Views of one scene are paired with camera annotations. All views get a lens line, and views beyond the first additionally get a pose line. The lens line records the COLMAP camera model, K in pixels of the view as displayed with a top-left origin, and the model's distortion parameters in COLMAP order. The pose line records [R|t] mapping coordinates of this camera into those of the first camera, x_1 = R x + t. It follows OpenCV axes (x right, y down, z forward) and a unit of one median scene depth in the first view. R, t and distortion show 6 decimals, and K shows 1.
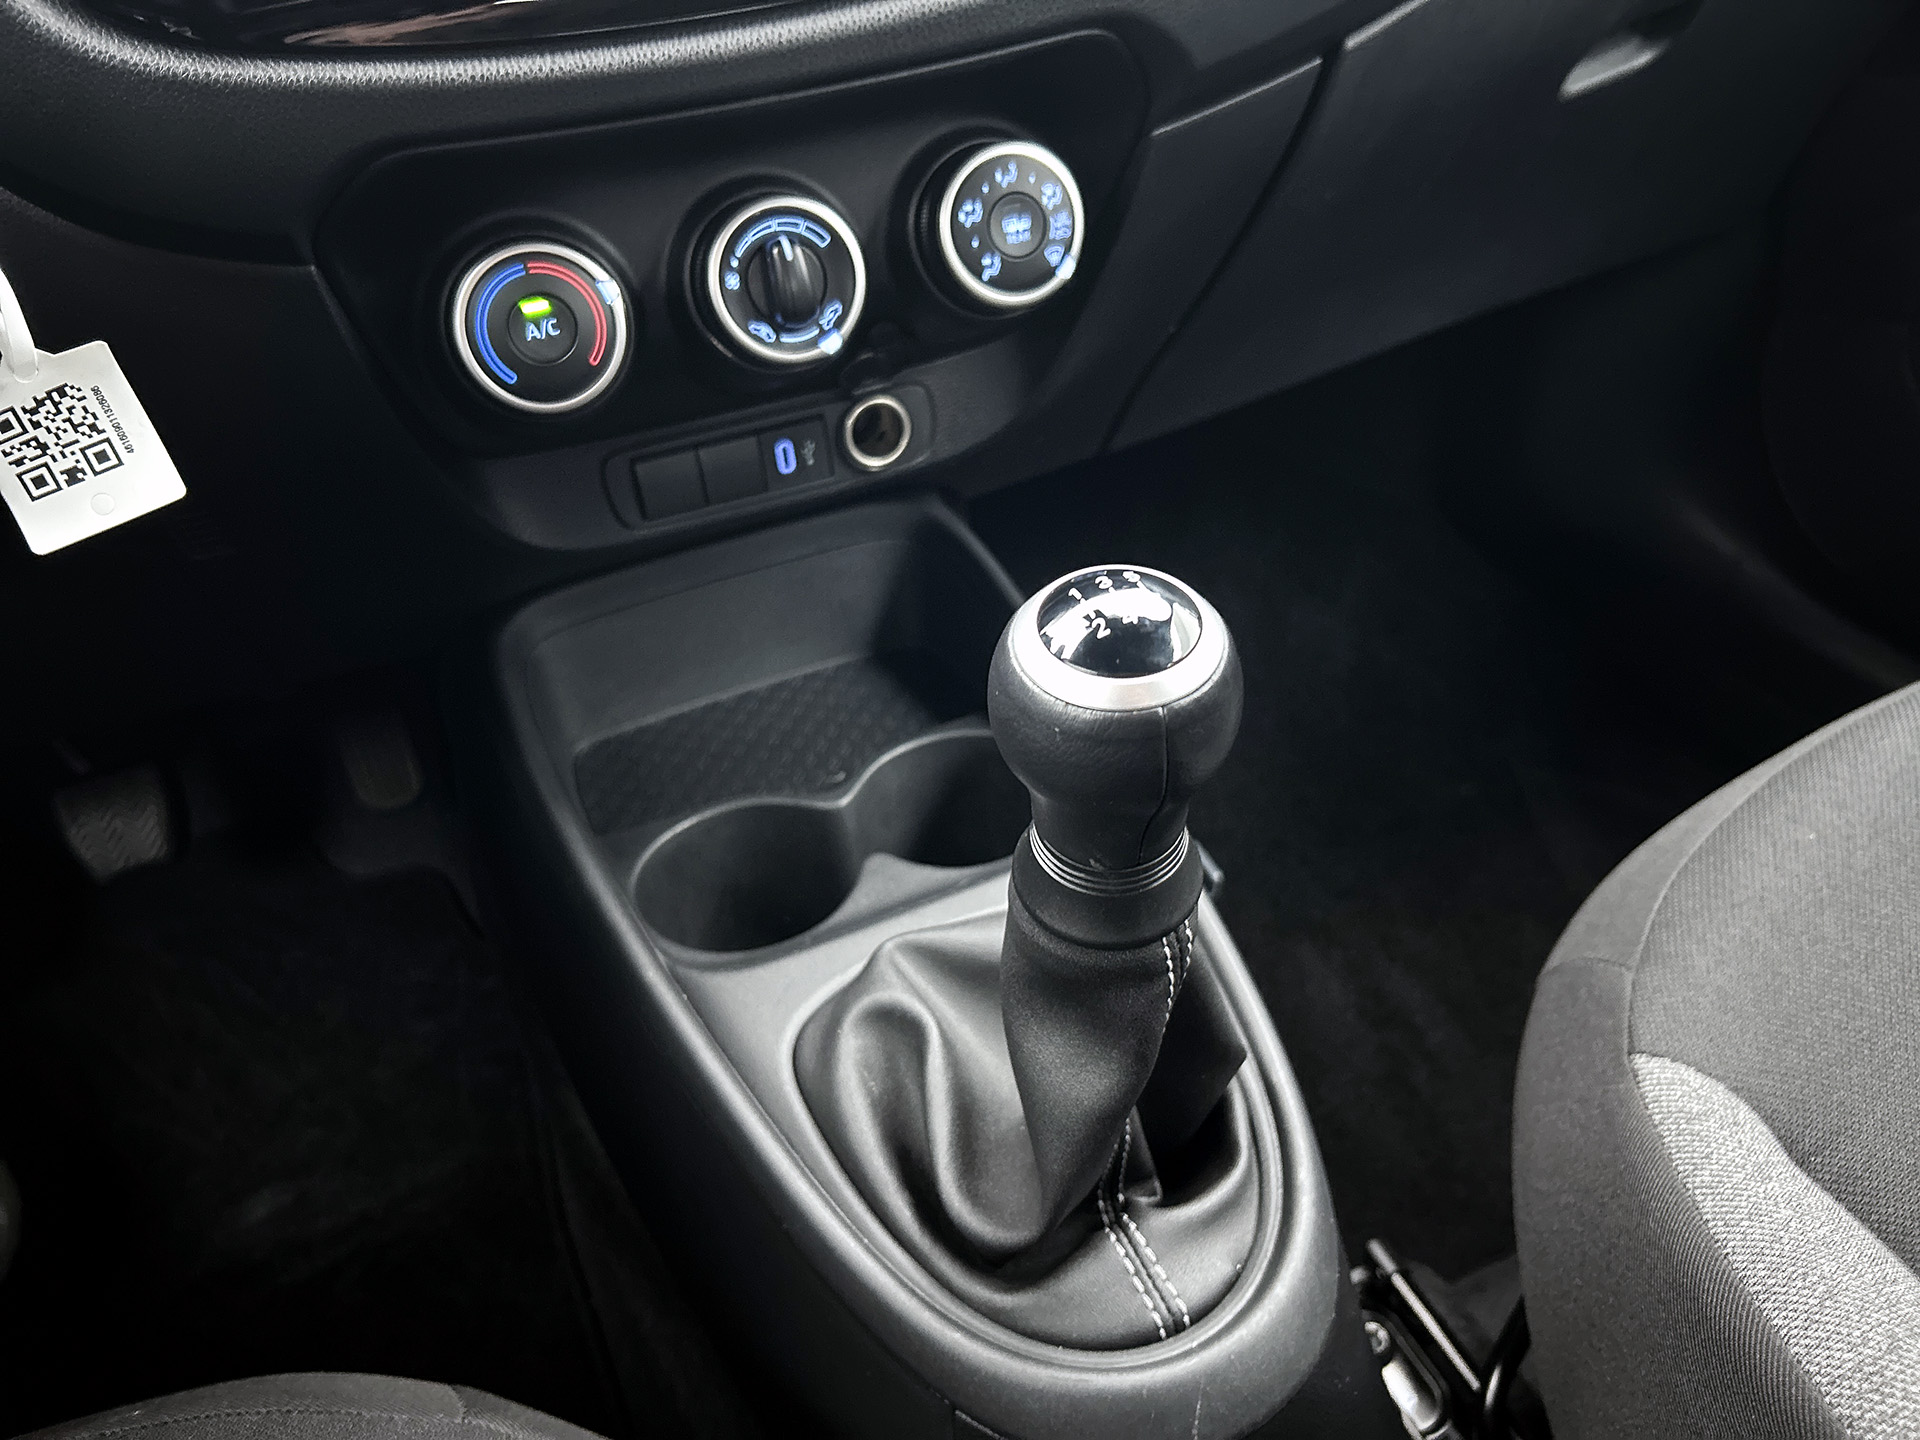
lens RADIAL K [[1450.5, 0, 952.2], [0, 1450.5, 732.4], [0, 0, 1]] dist [0.022006, -0.019496]
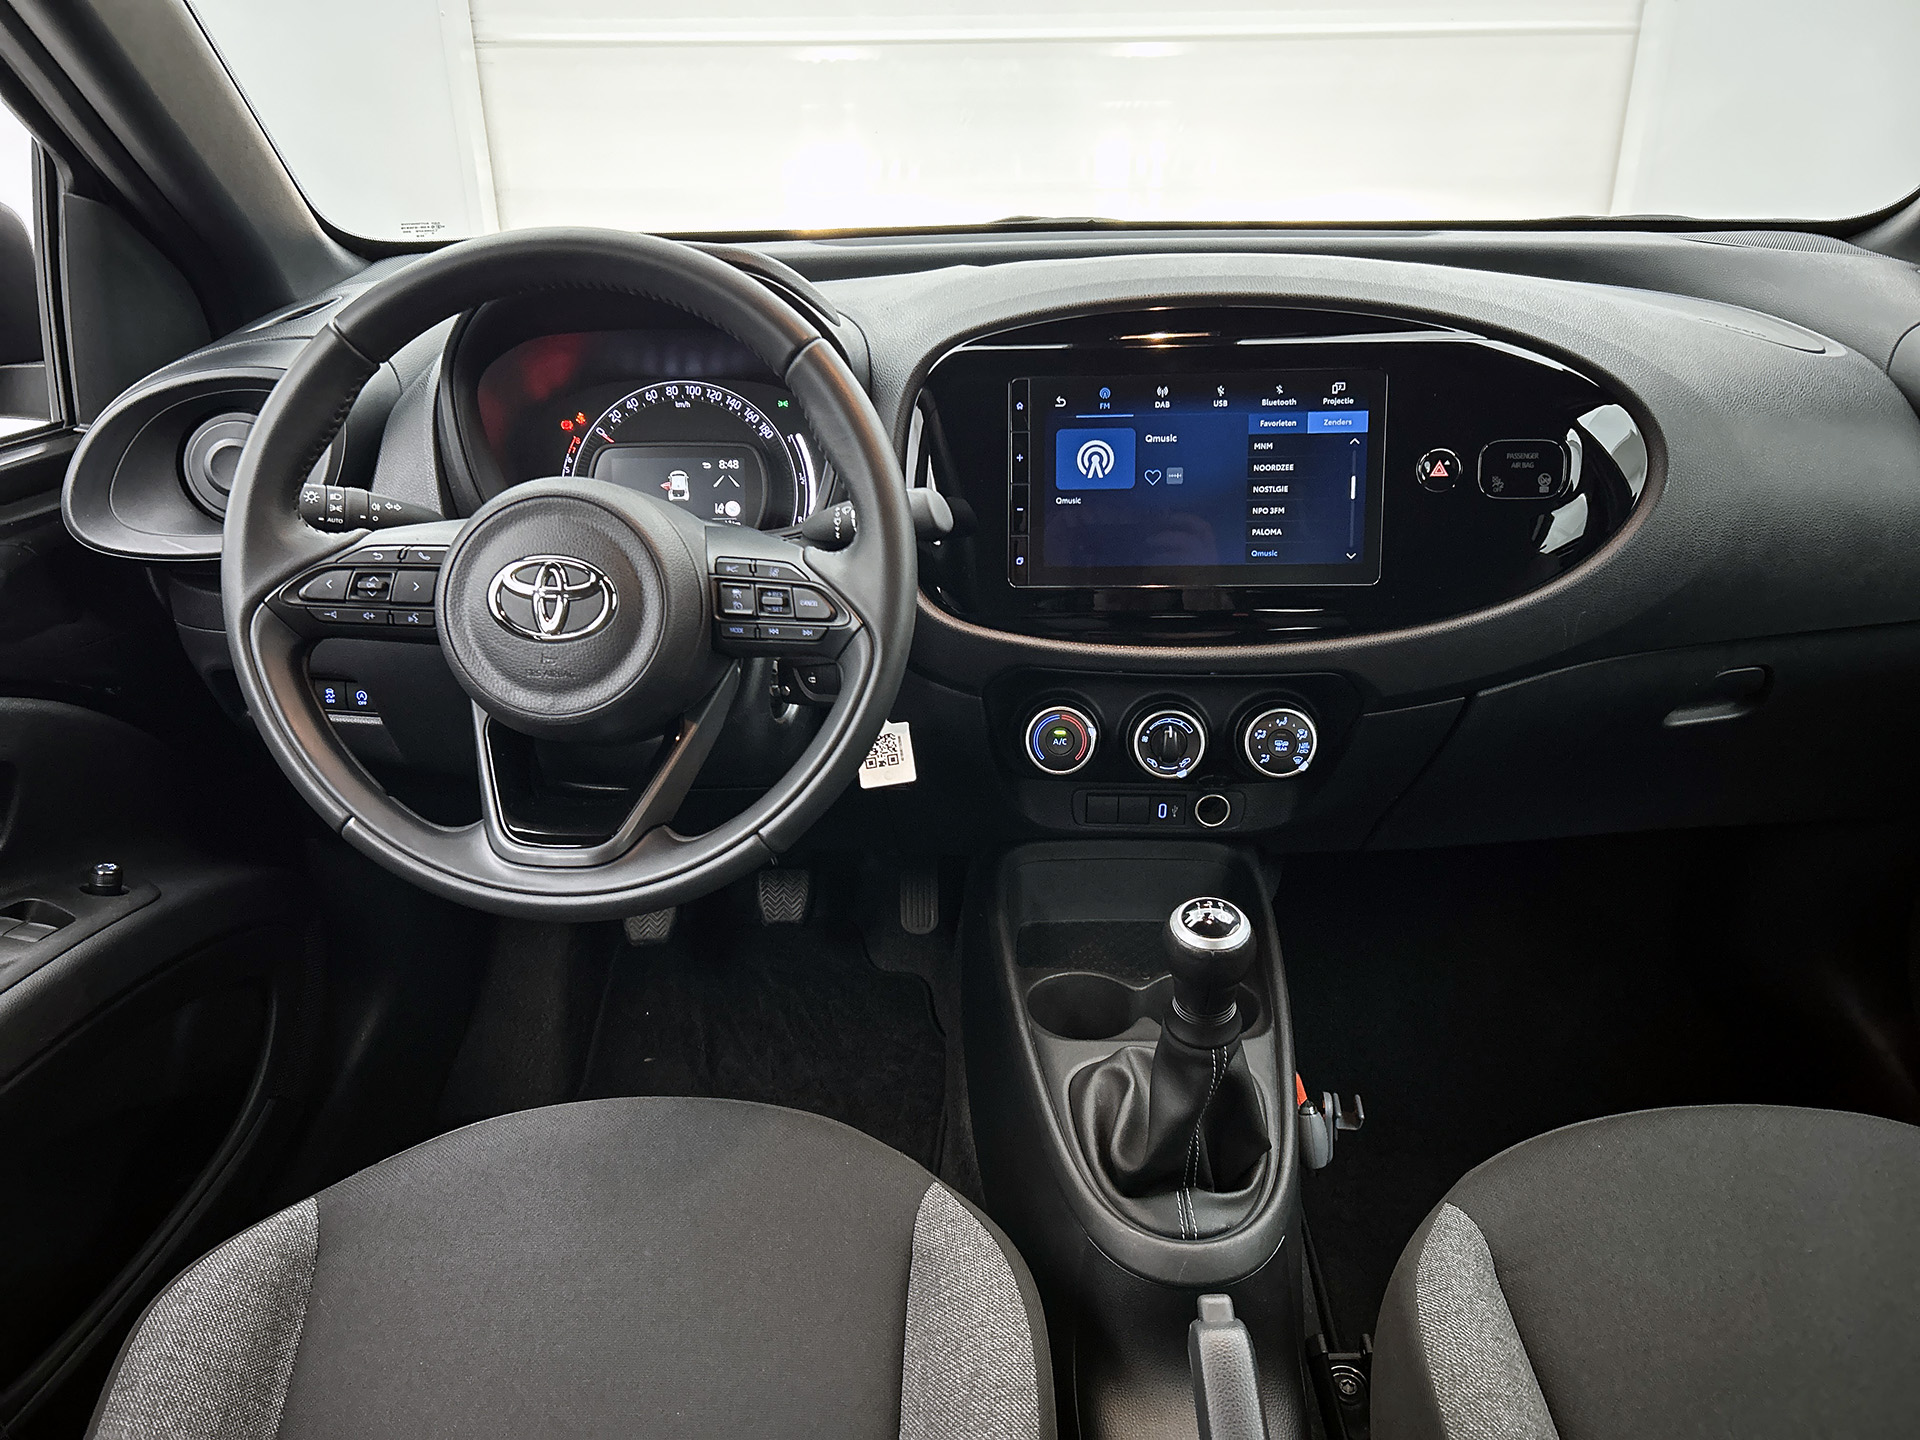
lens RADIAL K [[1450.5, 0, 947.8], [0, 1450.5, 716.5], [0, 0, 1]] dist [0.022006, -0.019496]
pose [[0.905495, 0.240645, -0.349526, 0.340404], [-0.302591, 0.943621, -0.134231, 0.053588], [0.297518, 0.227309, 0.927261, -1.159671]]
